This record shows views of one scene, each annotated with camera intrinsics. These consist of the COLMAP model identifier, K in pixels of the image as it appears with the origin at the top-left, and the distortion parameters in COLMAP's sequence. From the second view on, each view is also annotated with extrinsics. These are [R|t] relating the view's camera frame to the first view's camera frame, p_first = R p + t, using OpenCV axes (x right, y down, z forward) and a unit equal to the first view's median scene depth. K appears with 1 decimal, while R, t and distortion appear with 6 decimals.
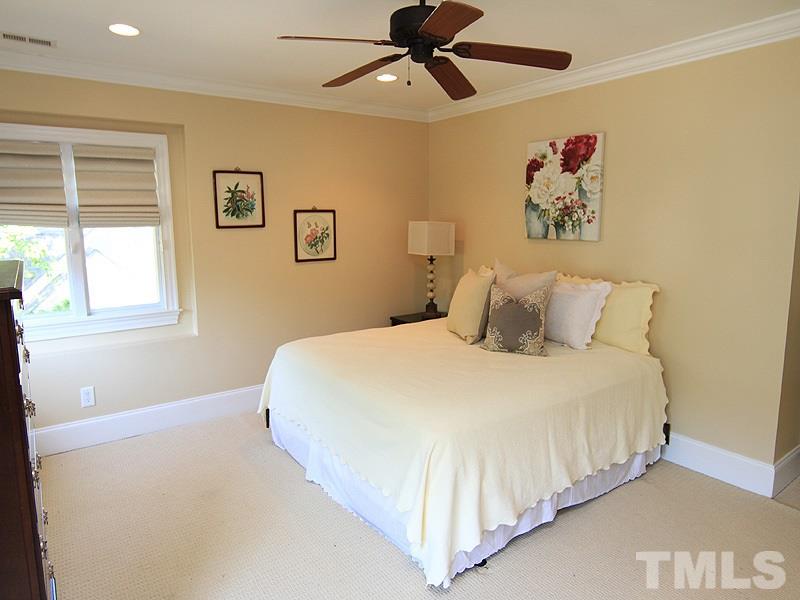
lens RADIAL K [[514.0, 0, 400.3], [0, 514.0, 284.4], [0, 0, 1]] dist [-0.015397, 0.006799]
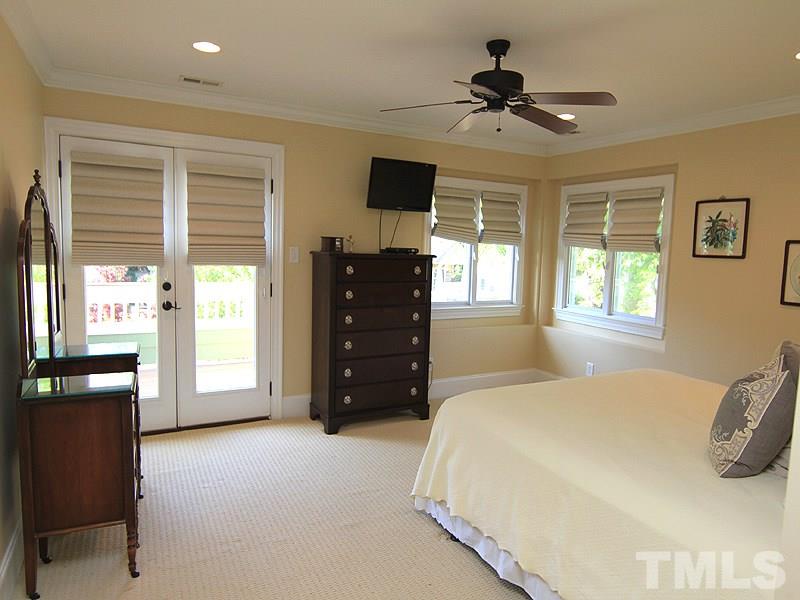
lens RADIAL K [[514.0, 0, 401.6], [0, 514.0, 298.4], [0, 0, 1]] dist [-0.015397, 0.006799]
pose [[-0.133386, 0.109243, -0.985025, 0.742016], [-0.164165, 0.977740, 0.130665, -0.064889], [0.977373, 0.179136, -0.112483, 0.550251]]
